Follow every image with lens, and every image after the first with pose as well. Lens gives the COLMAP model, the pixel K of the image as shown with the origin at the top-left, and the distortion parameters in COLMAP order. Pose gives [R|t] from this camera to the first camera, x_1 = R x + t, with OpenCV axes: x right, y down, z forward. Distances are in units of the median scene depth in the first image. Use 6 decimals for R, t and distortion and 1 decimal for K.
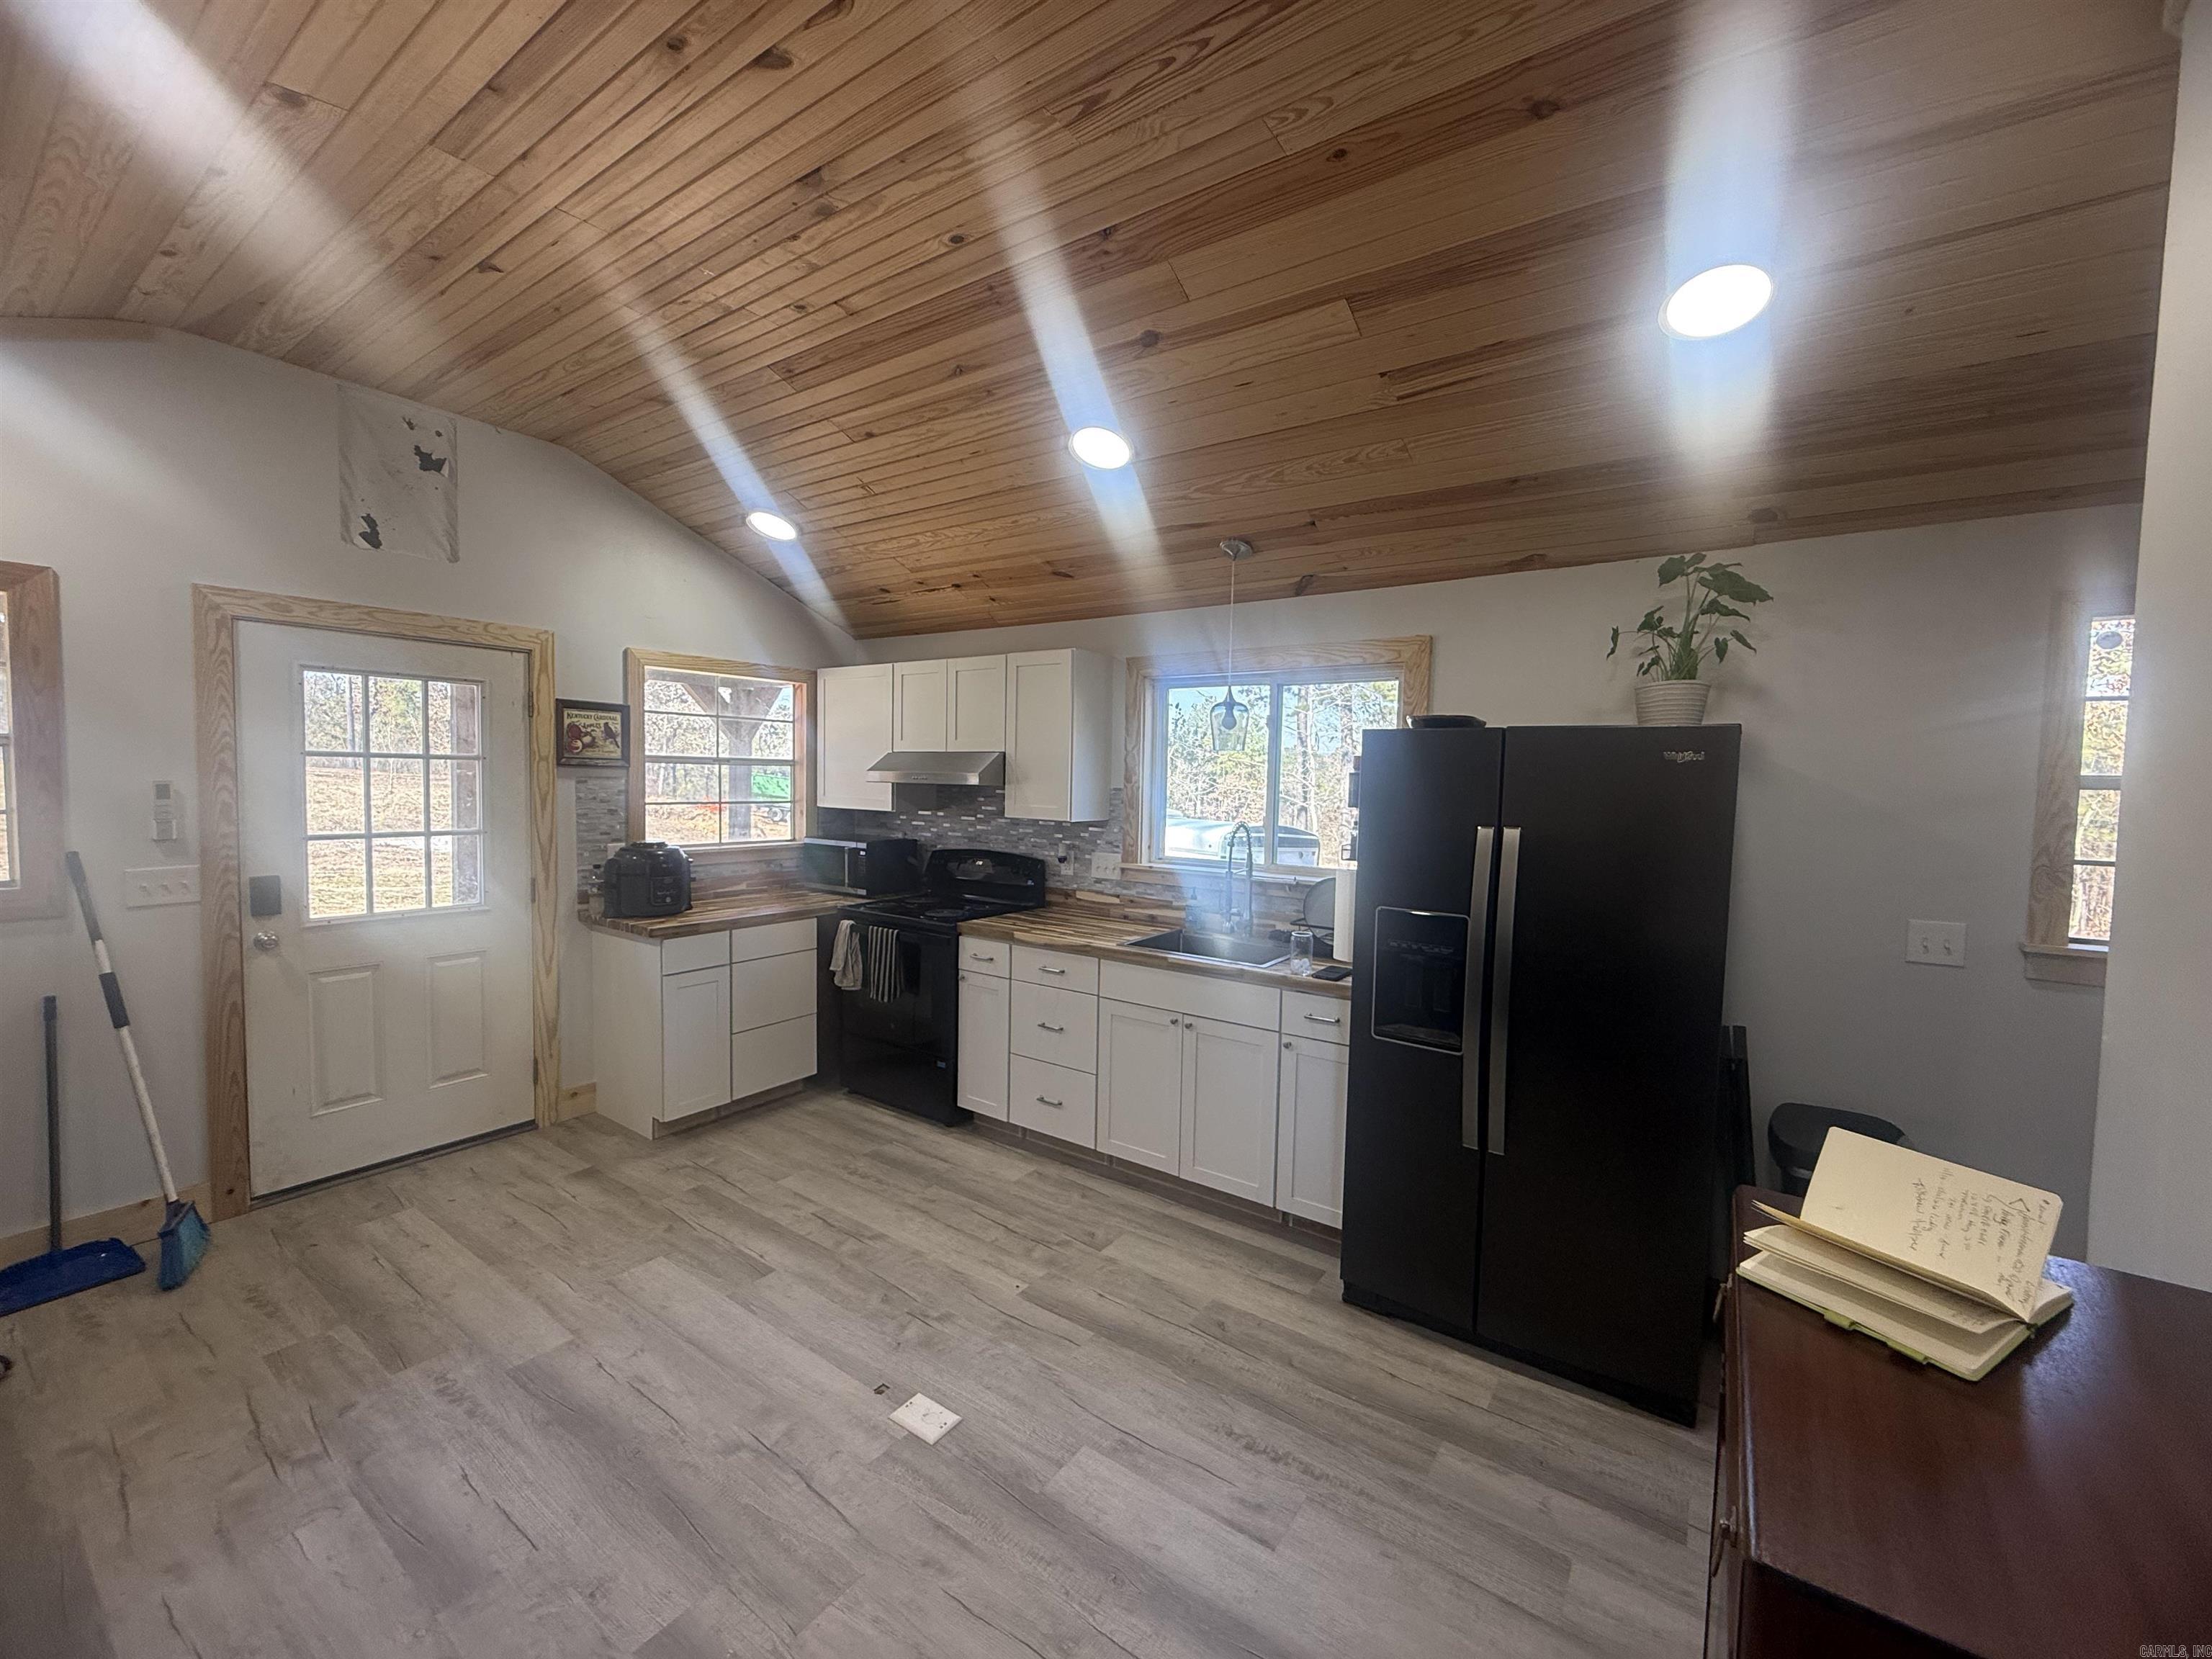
lens RADIAL K [[884.8, 0, 1103.1], [0, 884.8, 827.0], [0, 0, 1]] dist [0.003604, 0.000107]
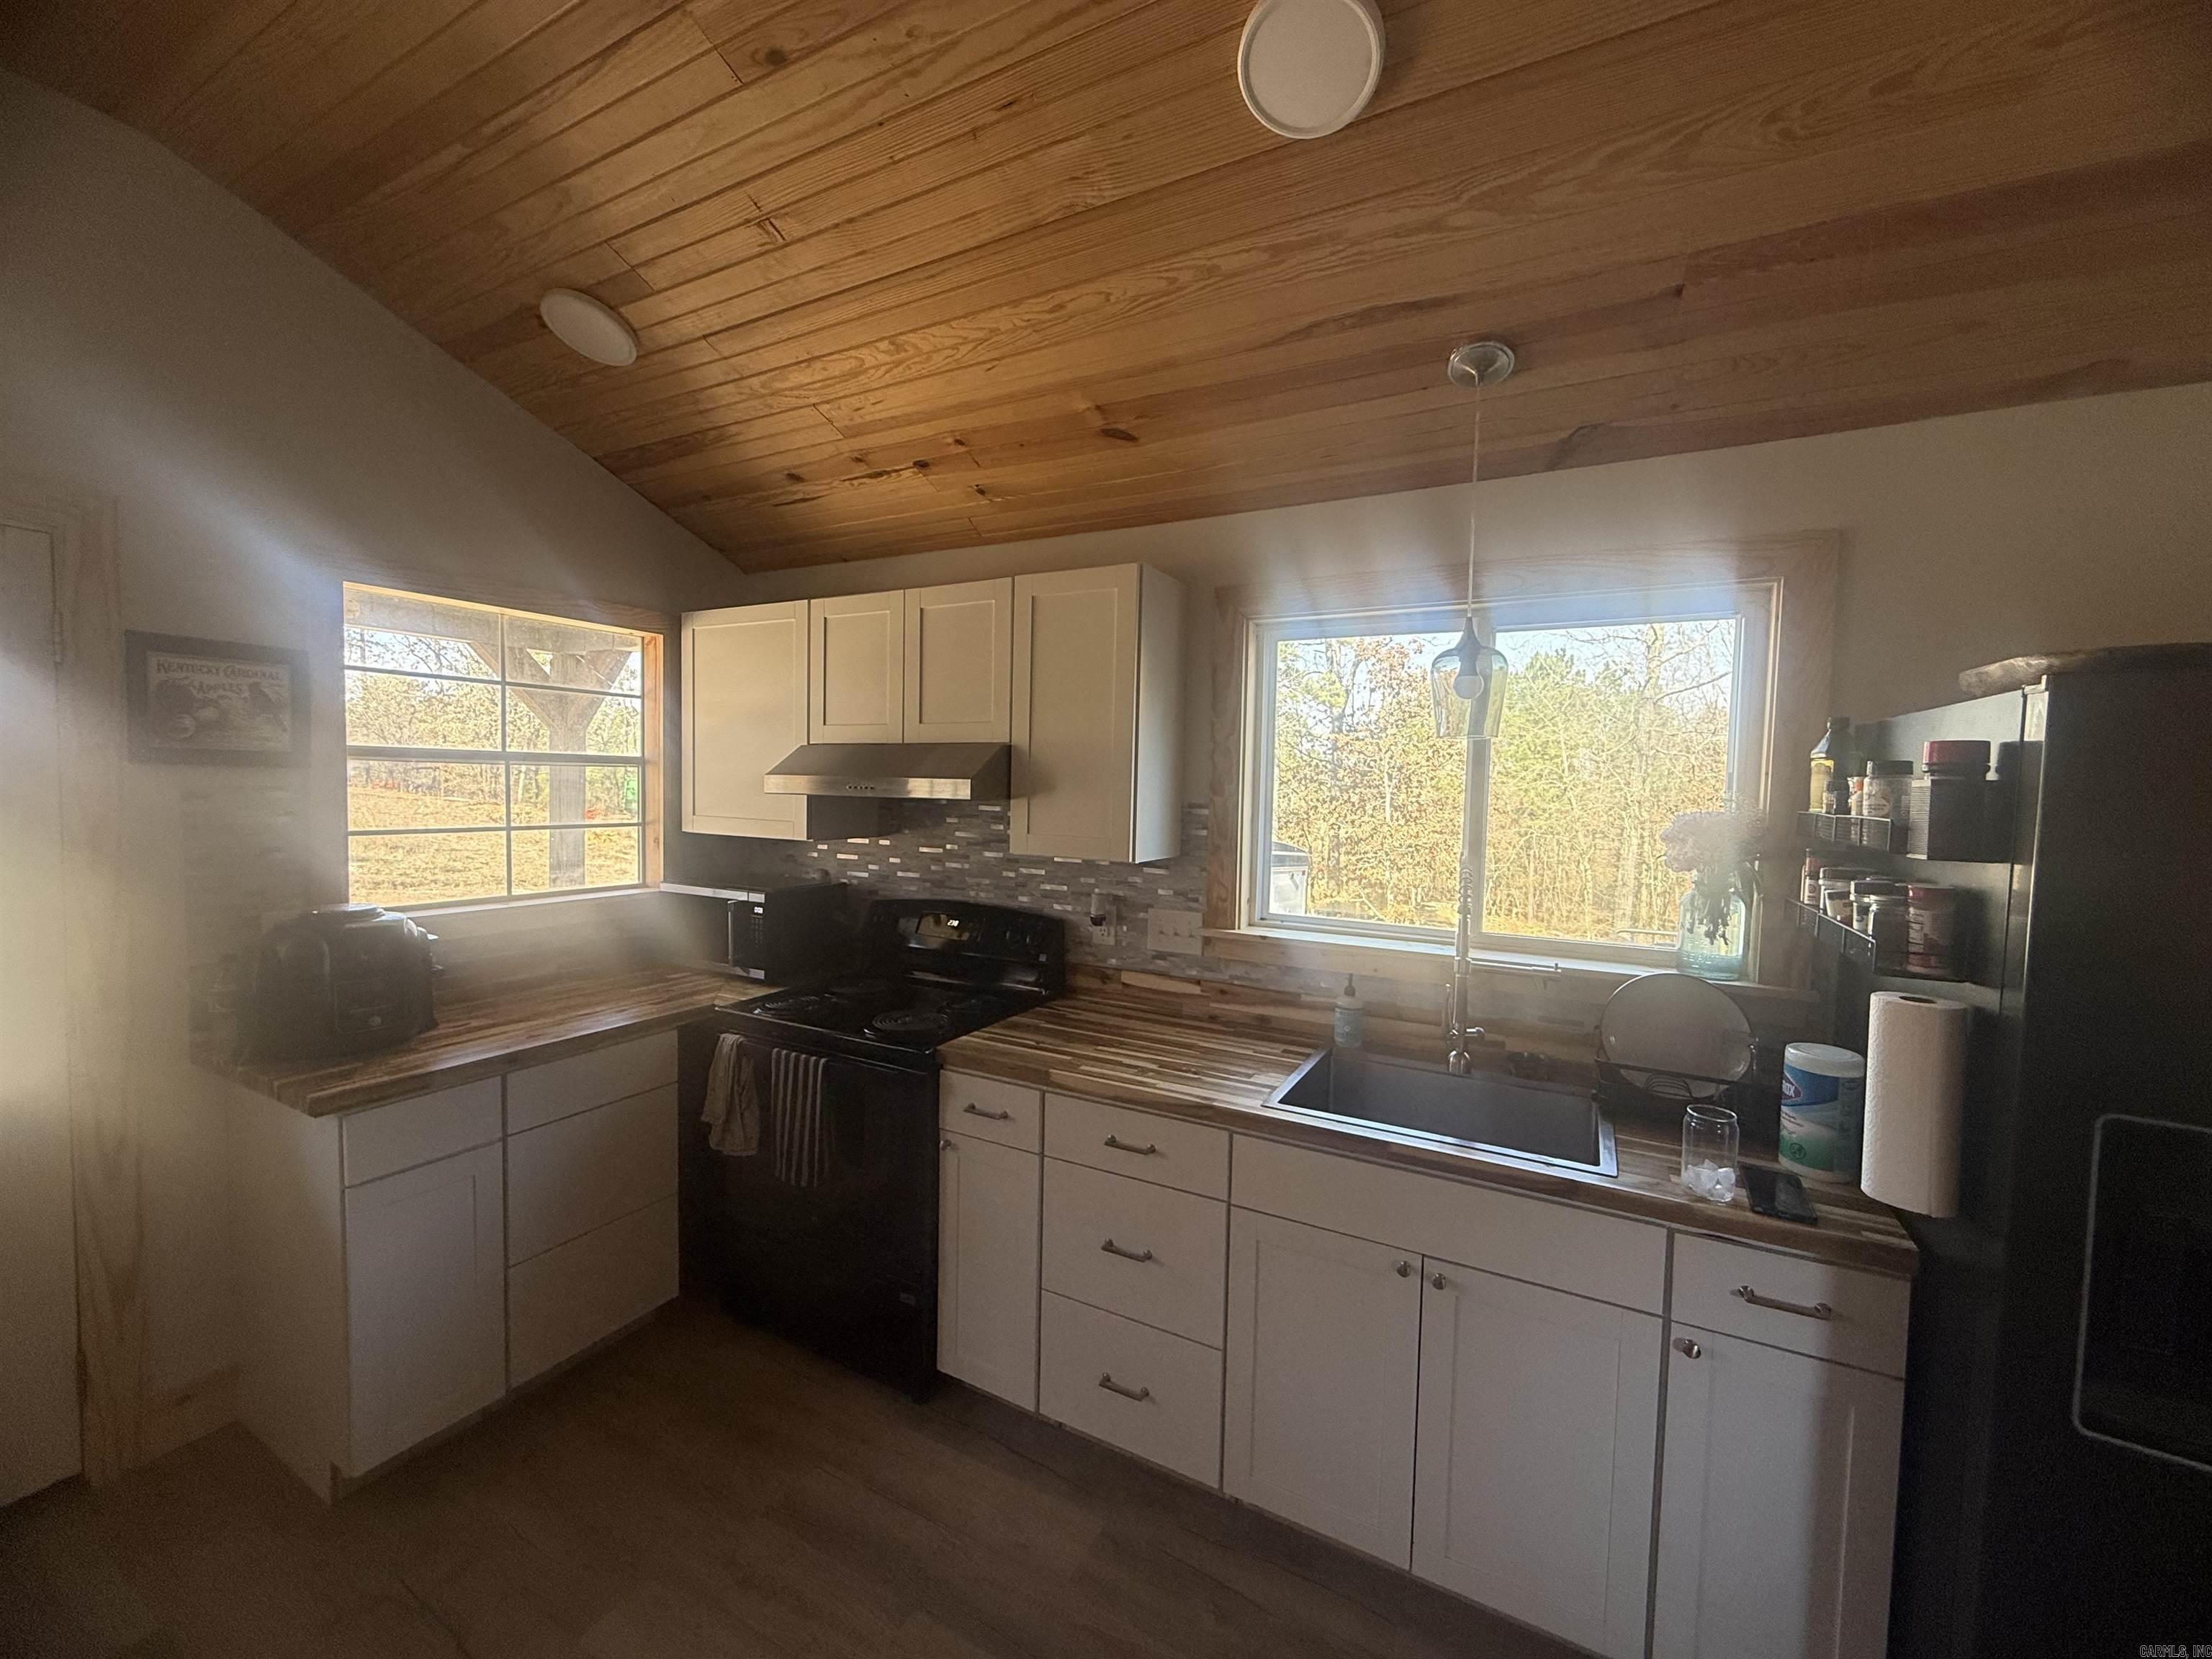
lens RADIAL K [[884.8, 0, 1105.4], [0, 884.8, 827.8], [0, 0, 1]] dist [0.003604, 0.000107]
pose [[0.993109, -0.005317, 0.117077, -0.115899], [0.005841, 0.999974, -0.004129, -0.025458], [-0.117052, 0.004784, 0.993114, 0.402168]]
